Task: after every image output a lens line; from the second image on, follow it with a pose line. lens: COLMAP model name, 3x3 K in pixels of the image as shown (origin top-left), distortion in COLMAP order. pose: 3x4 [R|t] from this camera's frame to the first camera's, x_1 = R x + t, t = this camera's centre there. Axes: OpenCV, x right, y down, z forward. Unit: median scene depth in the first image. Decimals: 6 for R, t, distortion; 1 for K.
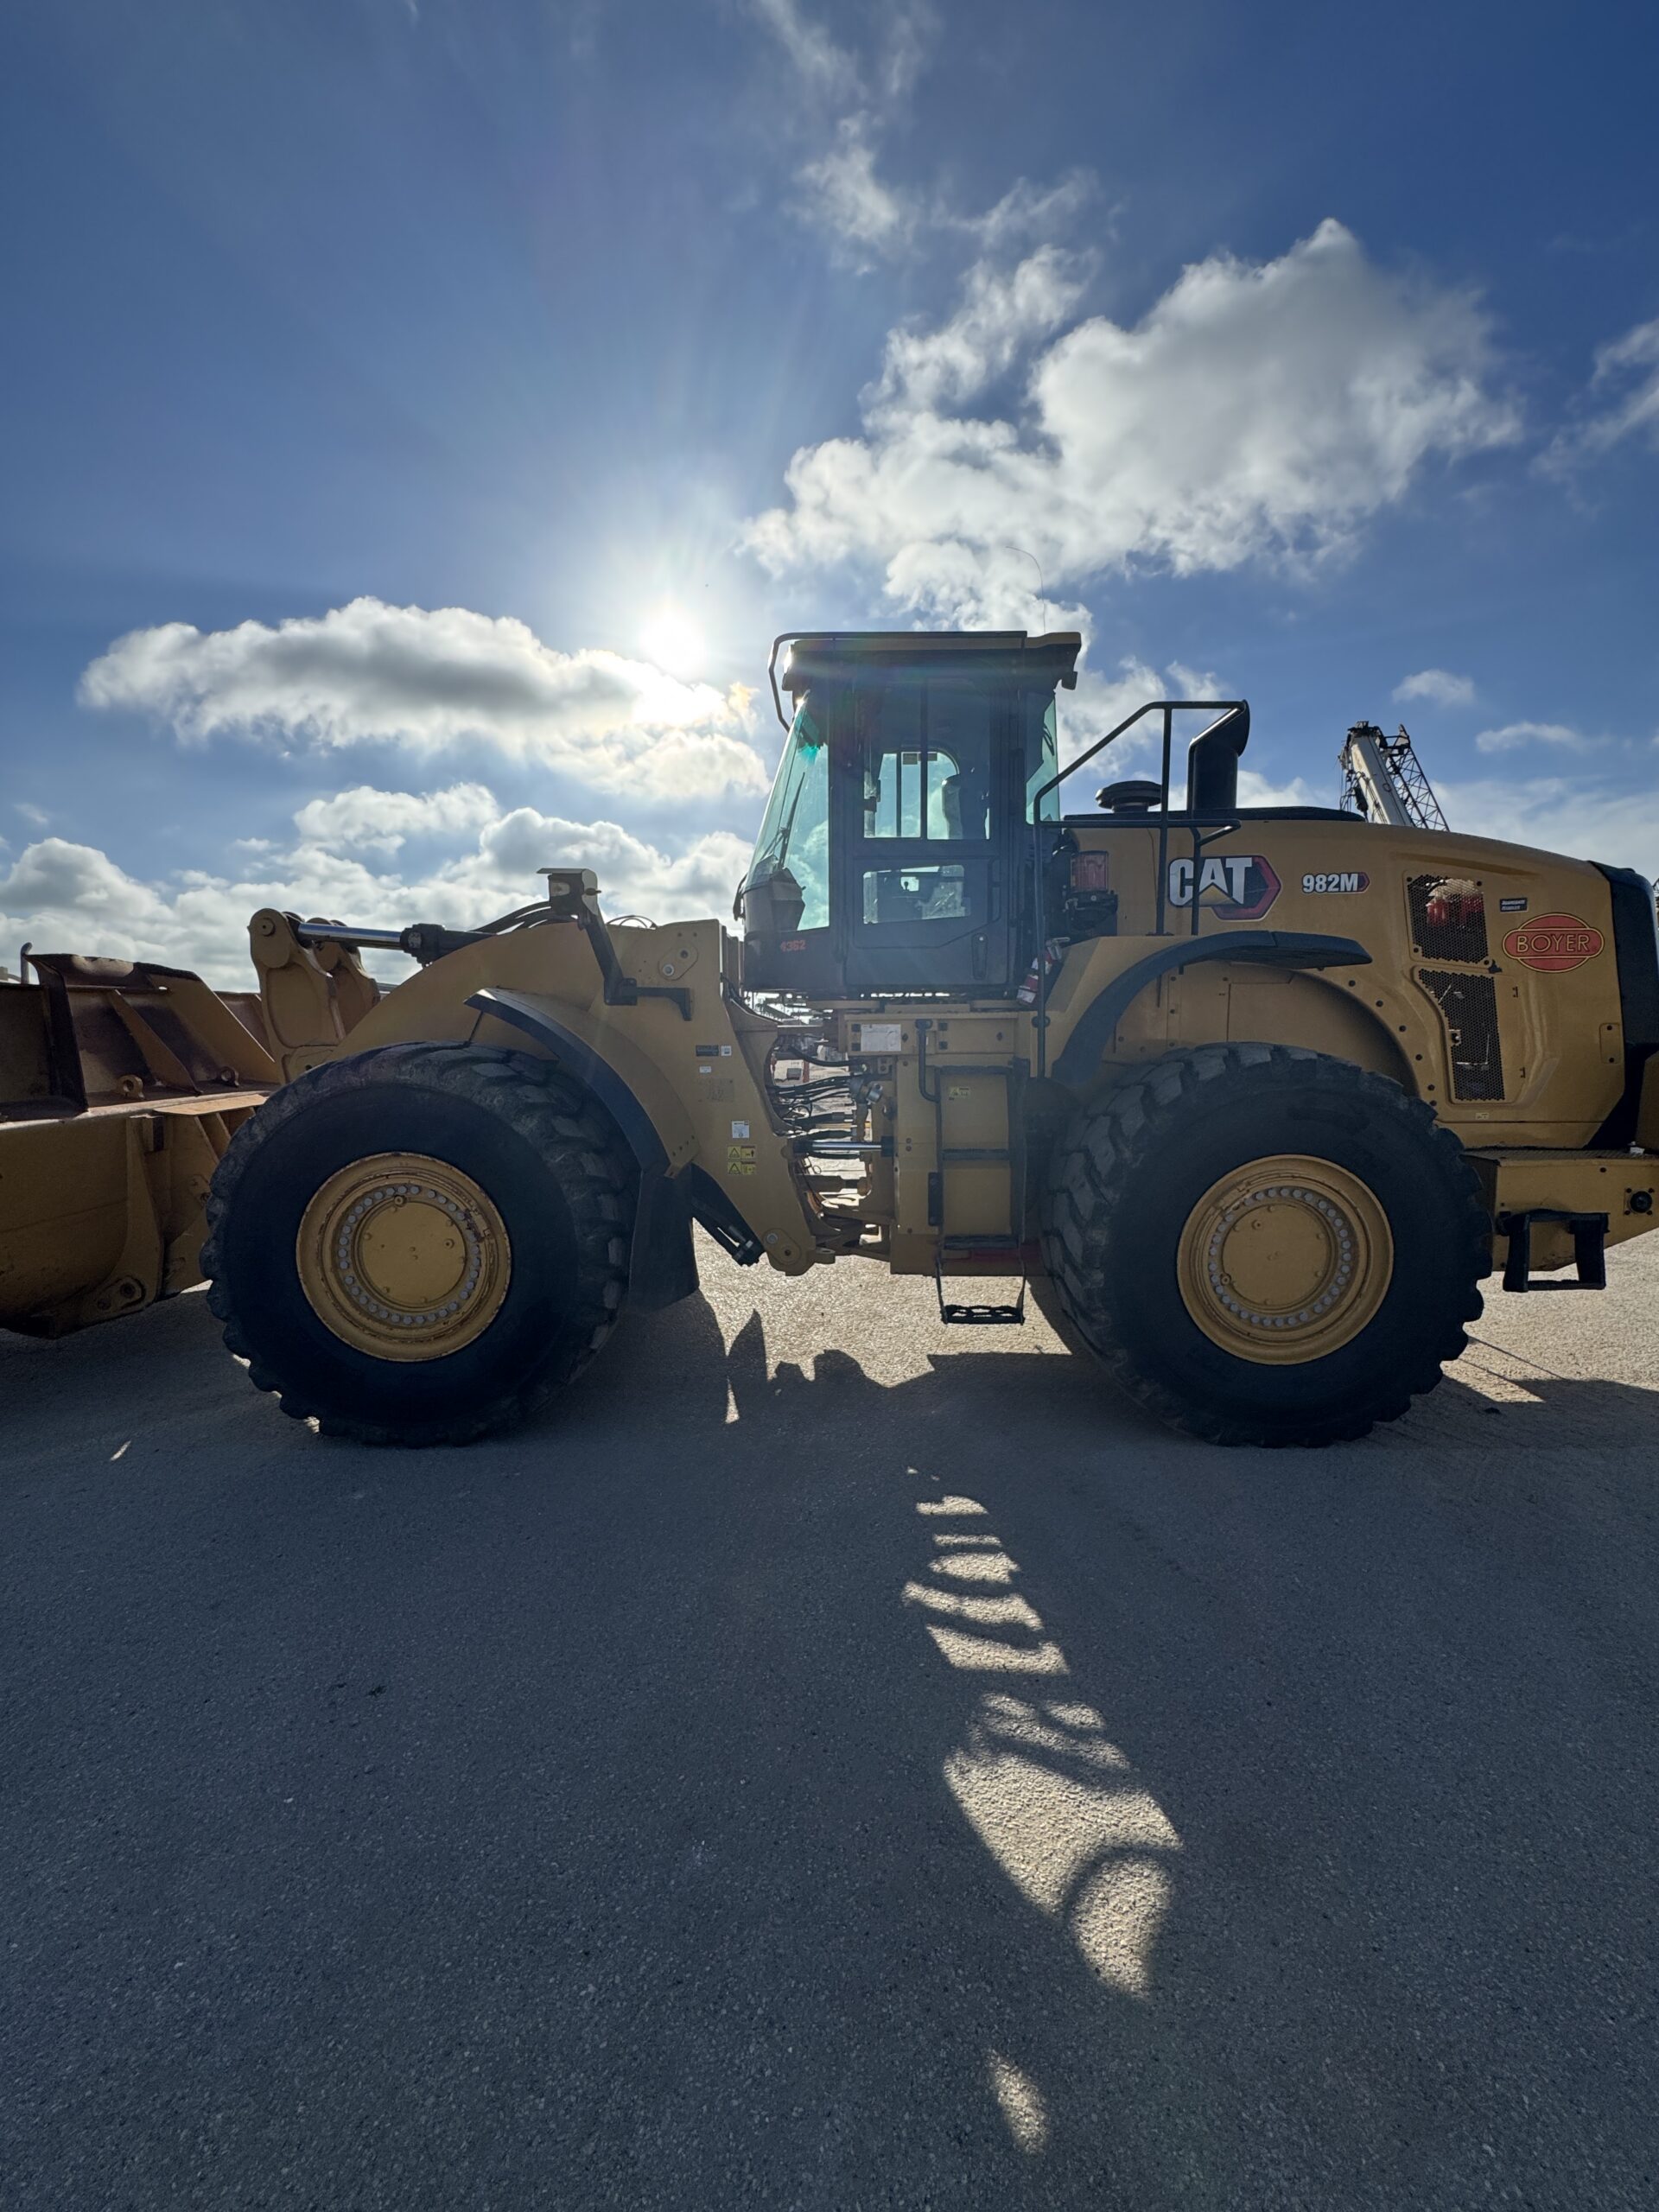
lens RADIAL K [[900.9, 0, 829.5], [0, 900.9, 1106.0], [0, 0, 1]] dist [-0.003259, 0.000311]
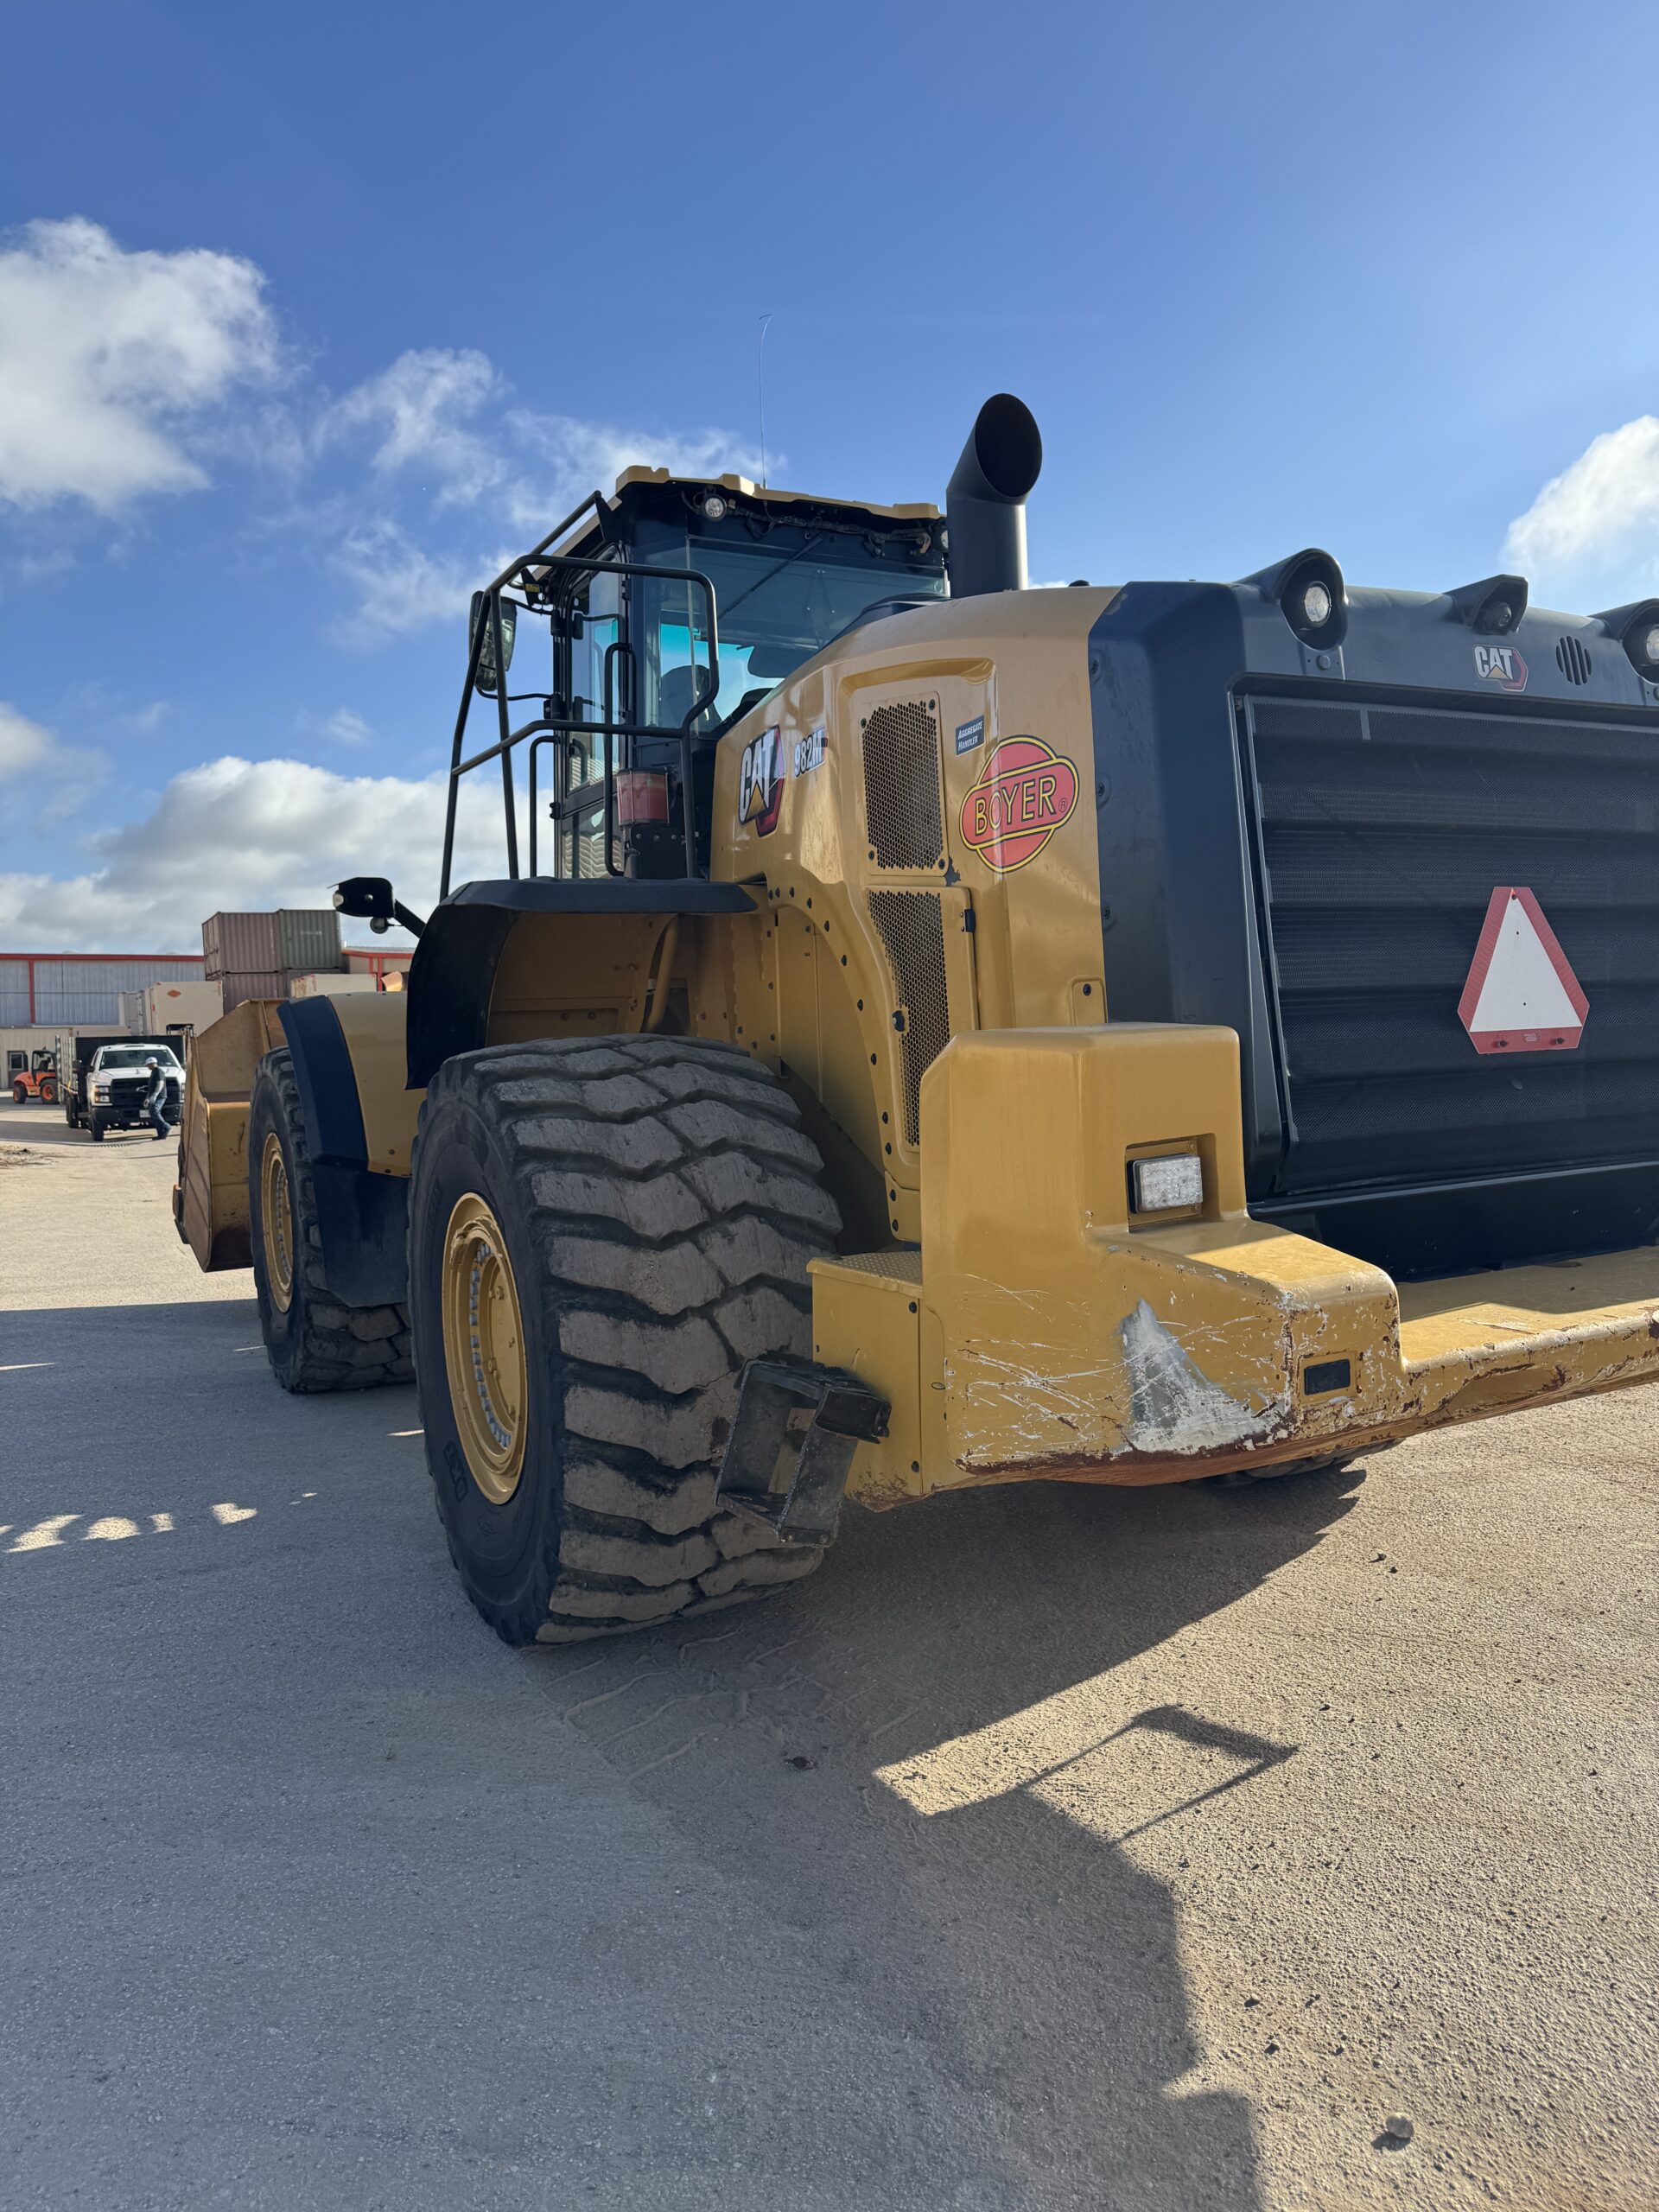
lens RADIAL K [[1602.7, 0, 759.5], [0, 1602.7, 1081.9], [0, 0, 1]] dist [0.002248, -0.005283]
pose [[0.438413, 0.015544, -0.898639, 1.456121], [-0.057892, 0.998263, -0.010976, -0.027684], [0.896907, 0.056836, 0.438551, 0.539688]]
